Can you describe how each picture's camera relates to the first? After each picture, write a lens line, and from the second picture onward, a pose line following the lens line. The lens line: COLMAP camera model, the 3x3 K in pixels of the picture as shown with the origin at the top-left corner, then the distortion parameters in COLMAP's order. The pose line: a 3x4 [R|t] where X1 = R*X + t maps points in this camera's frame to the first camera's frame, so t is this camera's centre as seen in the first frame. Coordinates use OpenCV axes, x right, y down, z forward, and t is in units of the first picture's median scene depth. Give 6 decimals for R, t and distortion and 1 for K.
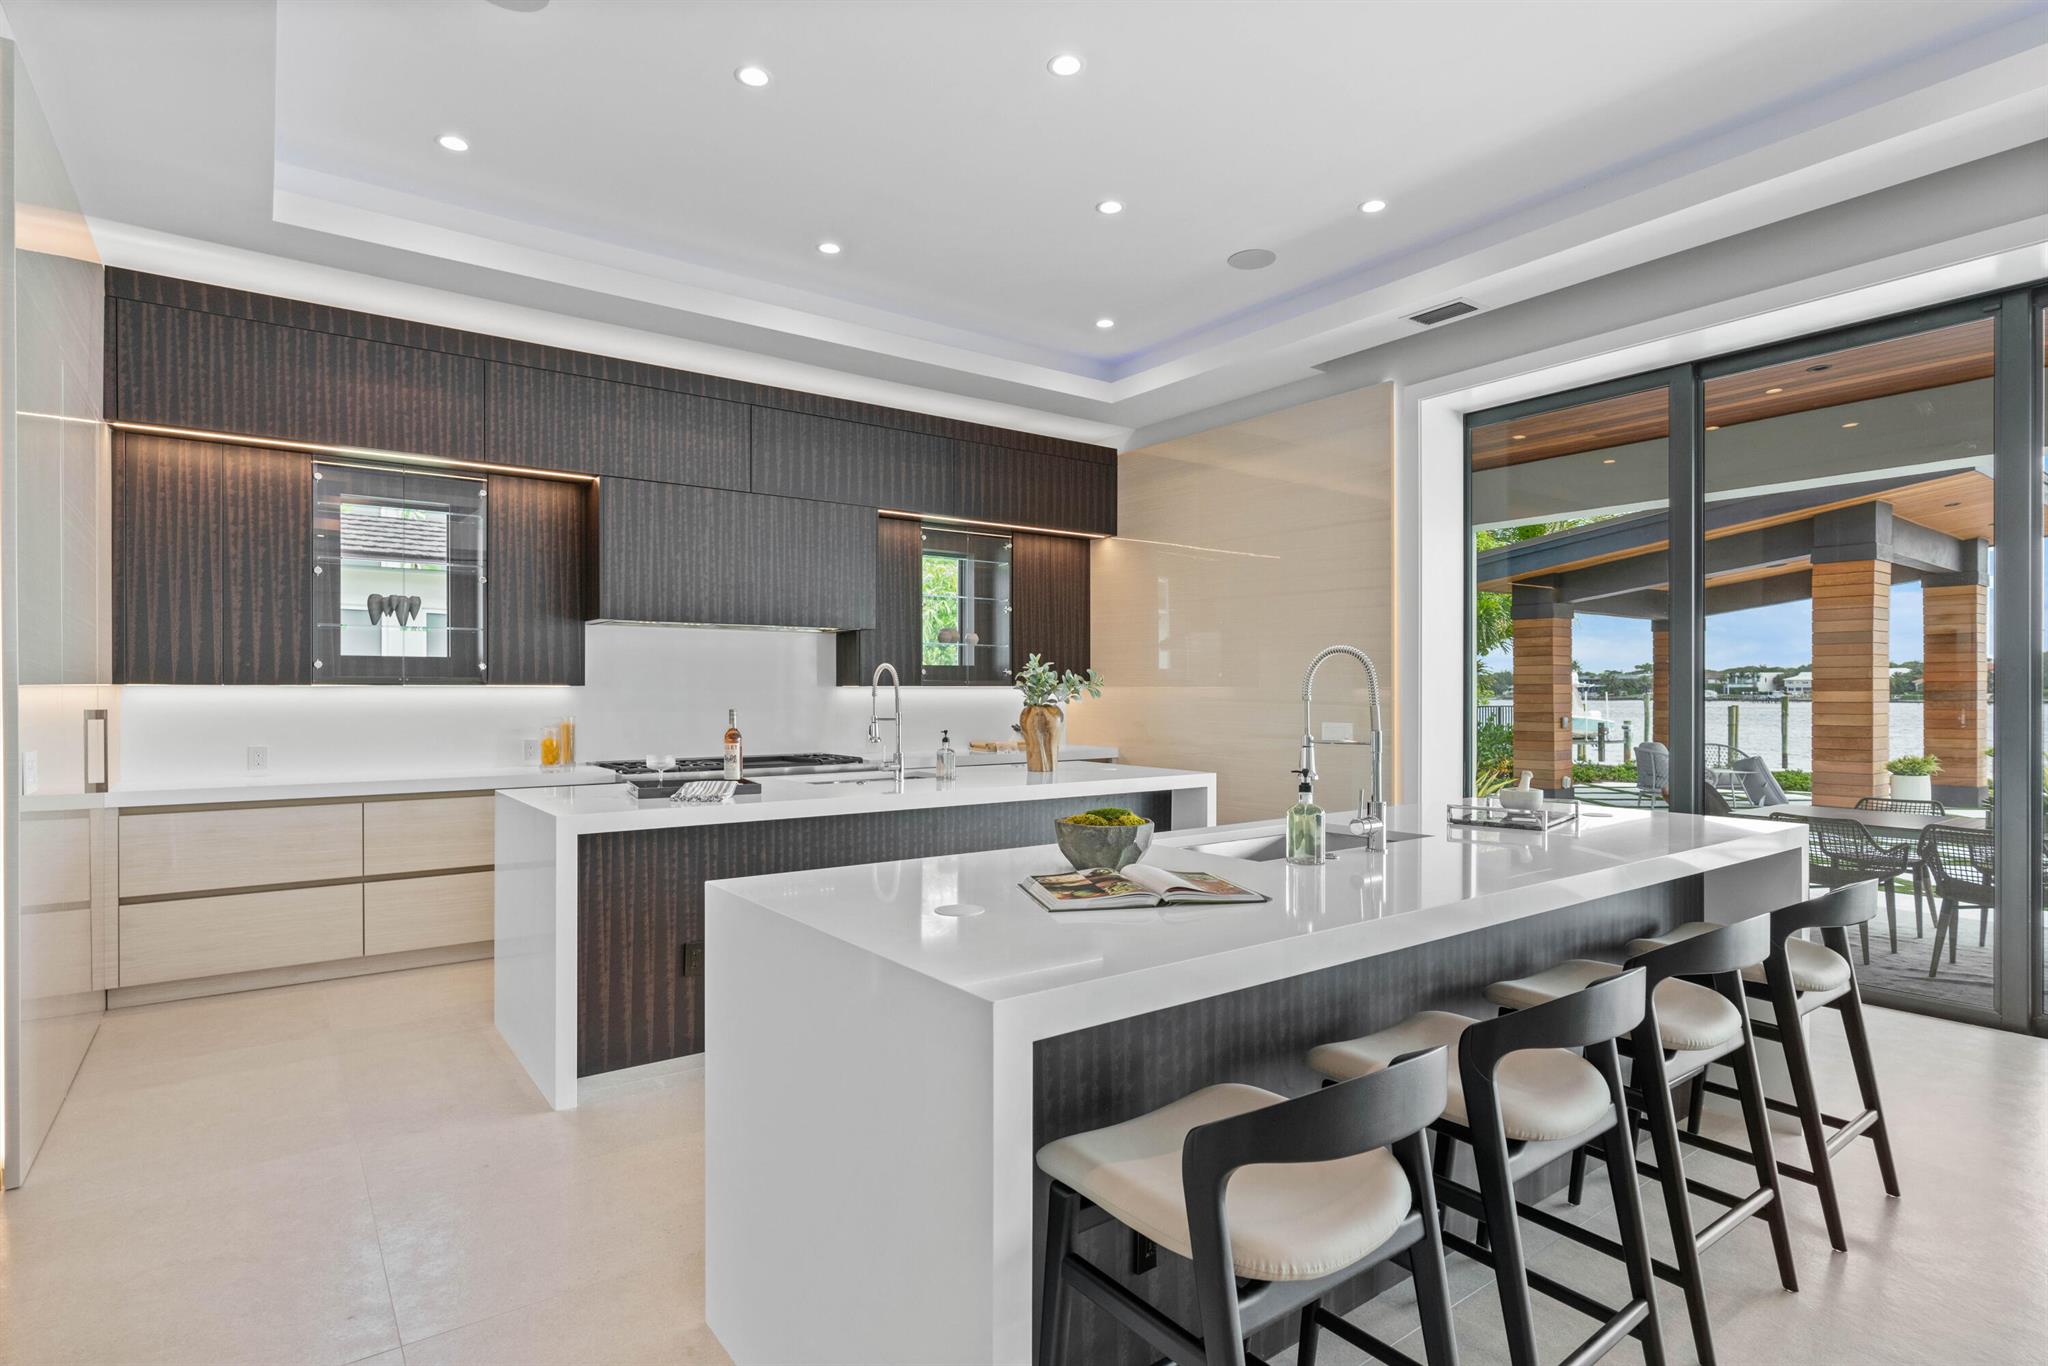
lens RADIAL K [[1040.8, 0, 1025.2], [0, 1040.8, 687.6], [0, 0, 1]] dist [-0.019304, 0.001581]
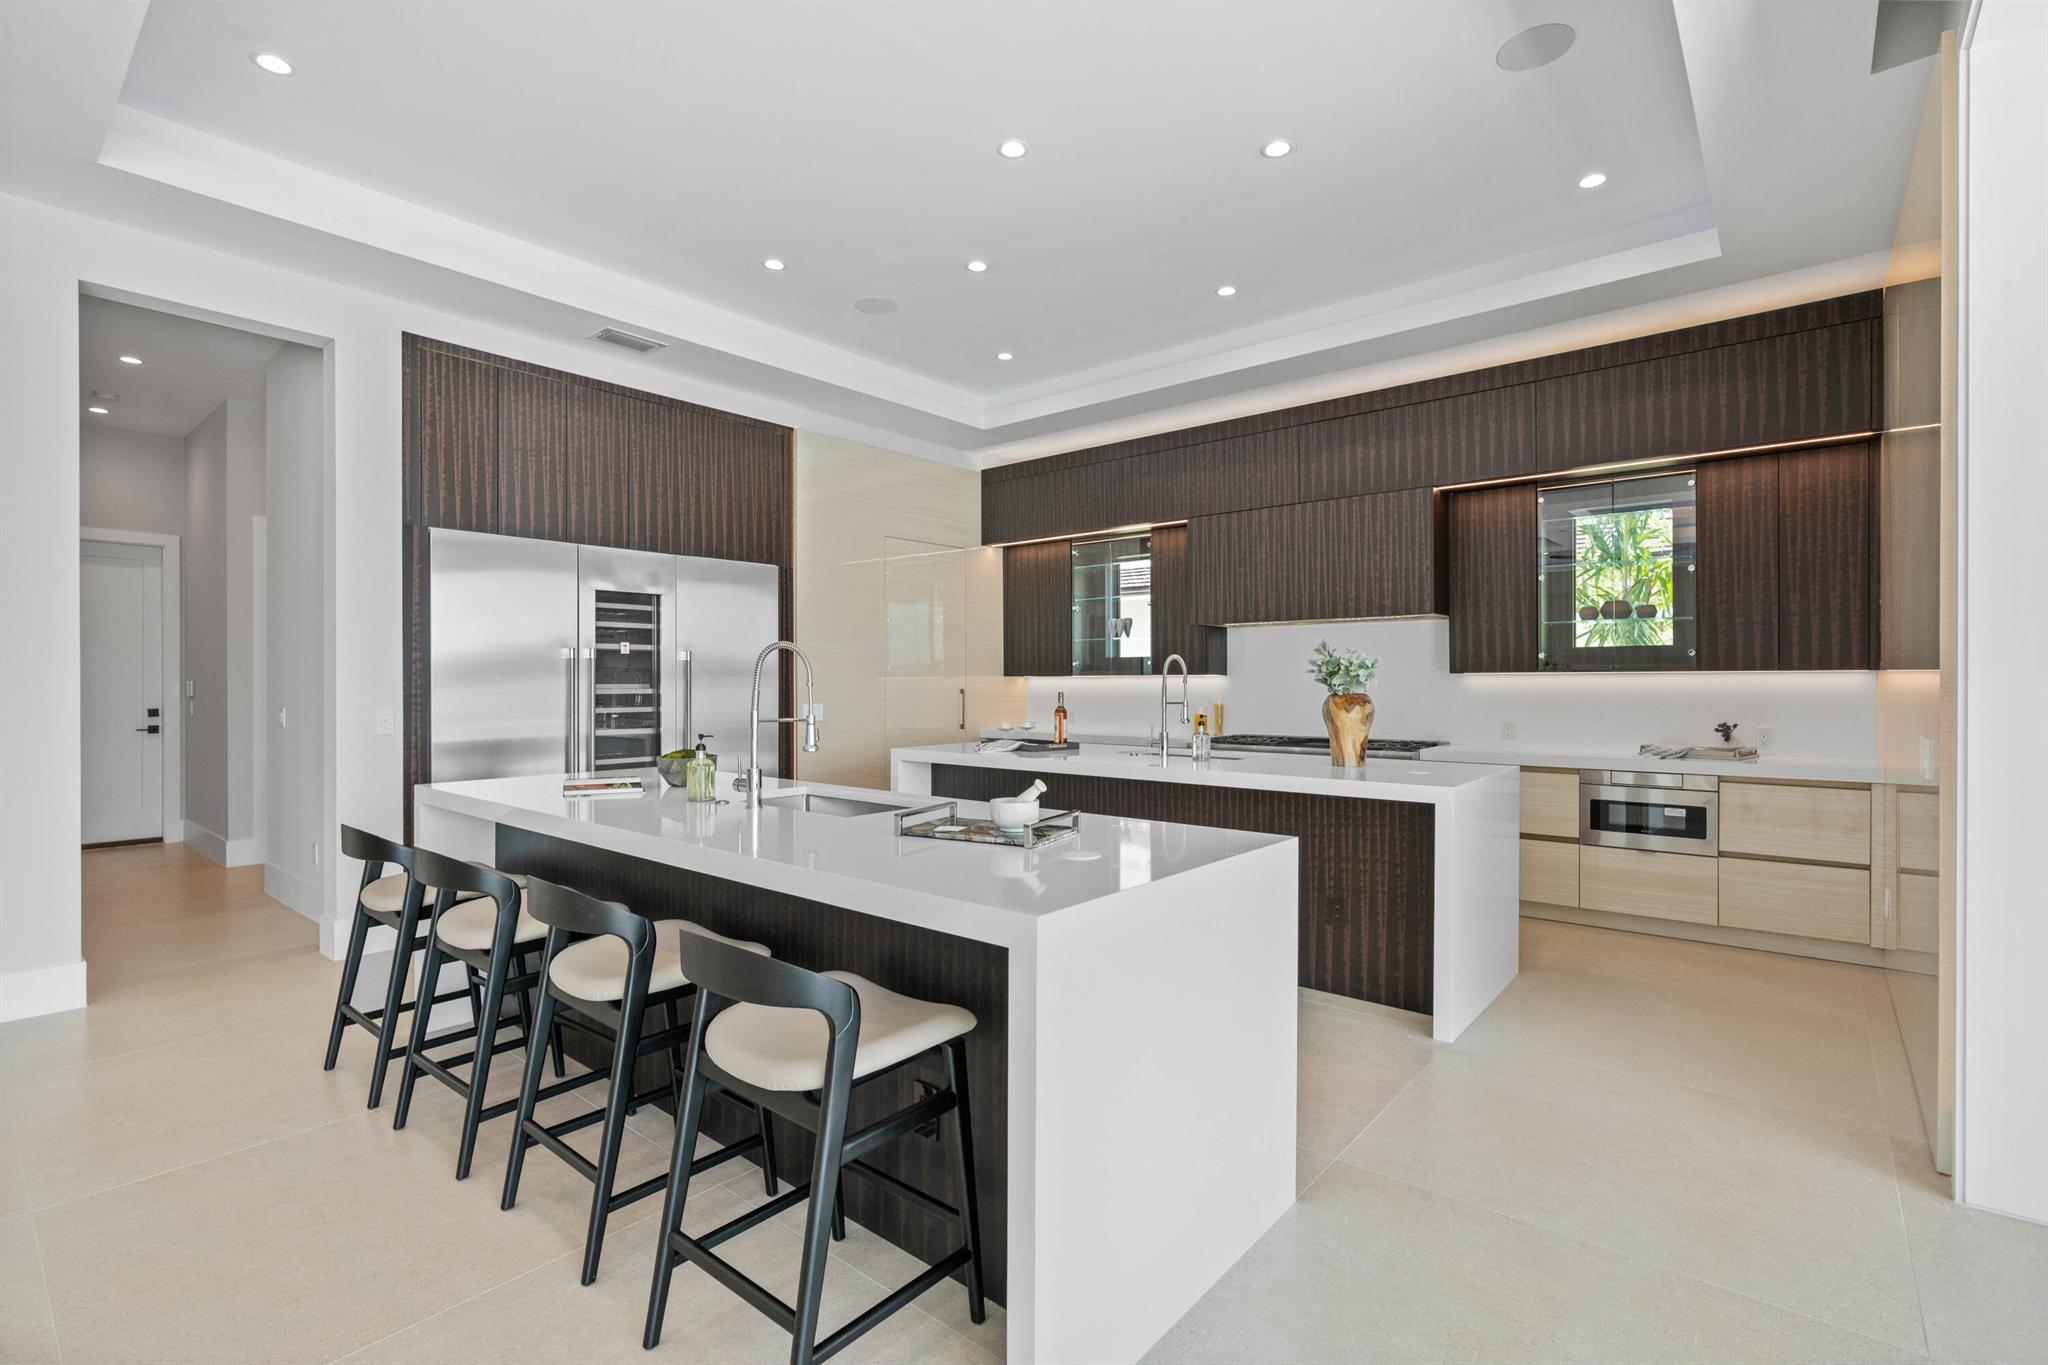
lens RADIAL K [[932.1, 0, 1028.4], [0, 932.1, 685.6], [0, 0, 1]] dist [0.000821, 0.000358]
pose [[0.238448, 0.003911, -0.971147, 0.656523], [0.007989, 0.999950, 0.005989, 0.002512], [0.971122, -0.009187, 0.238405, 0.470815]]
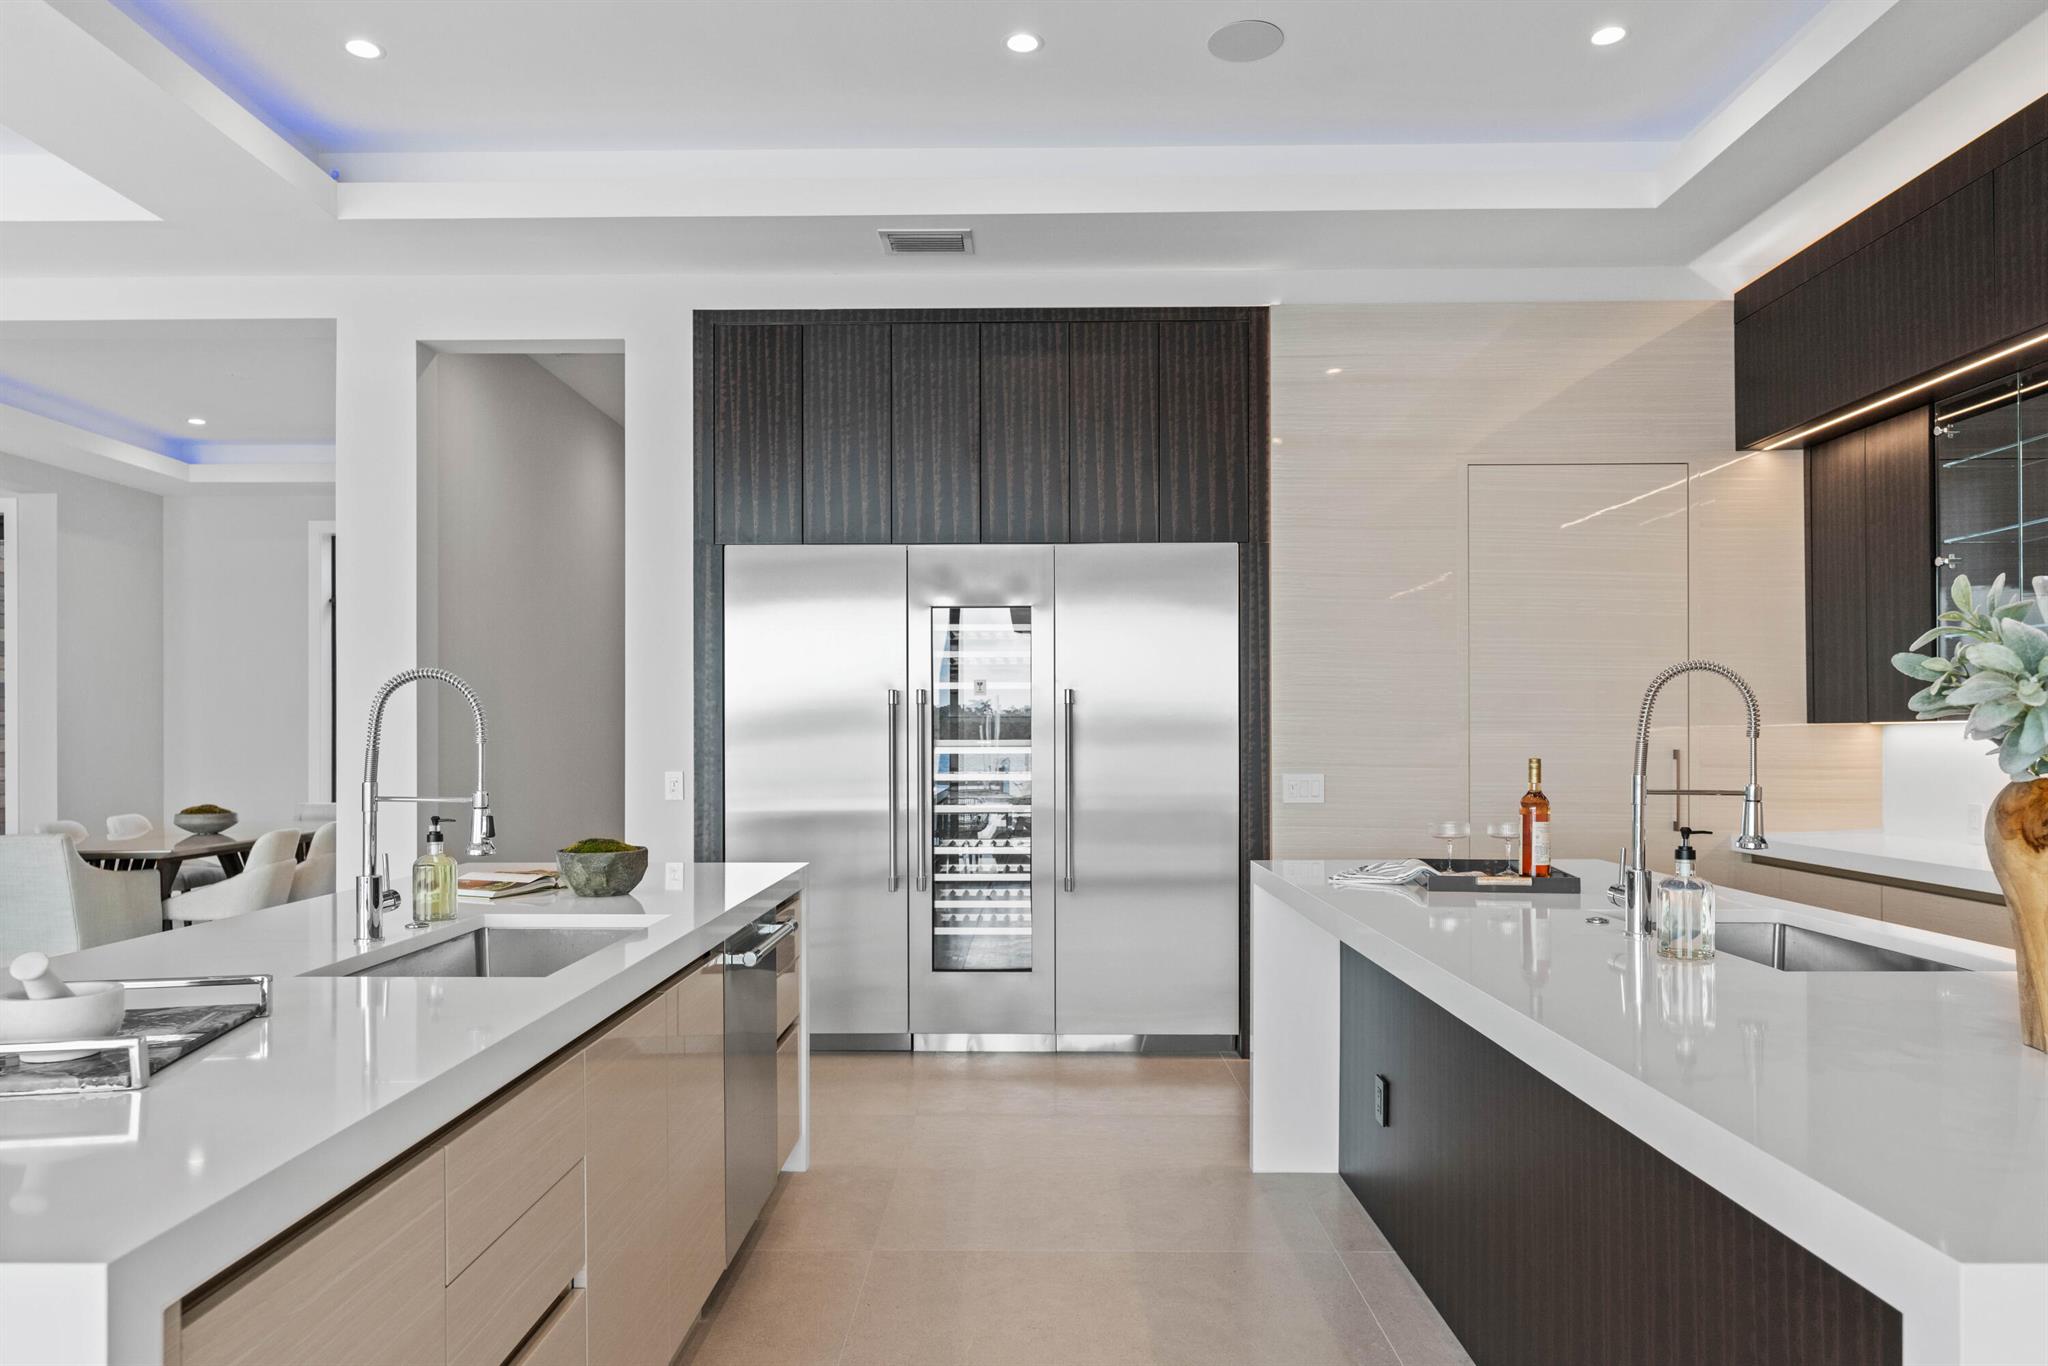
lens RADIAL K [[1280.5, 0, 1042.9], [0, 1280.5, 746.6], [0, 0, 1]] dist [0.011173, 0.001910]
pose [[-0.586940, 0.008028, -0.809590, 0.347662], [0.010841, 0.999939, 0.002056, 0.006642], [0.809558, -0.007570, -0.586992, 0.856785]]
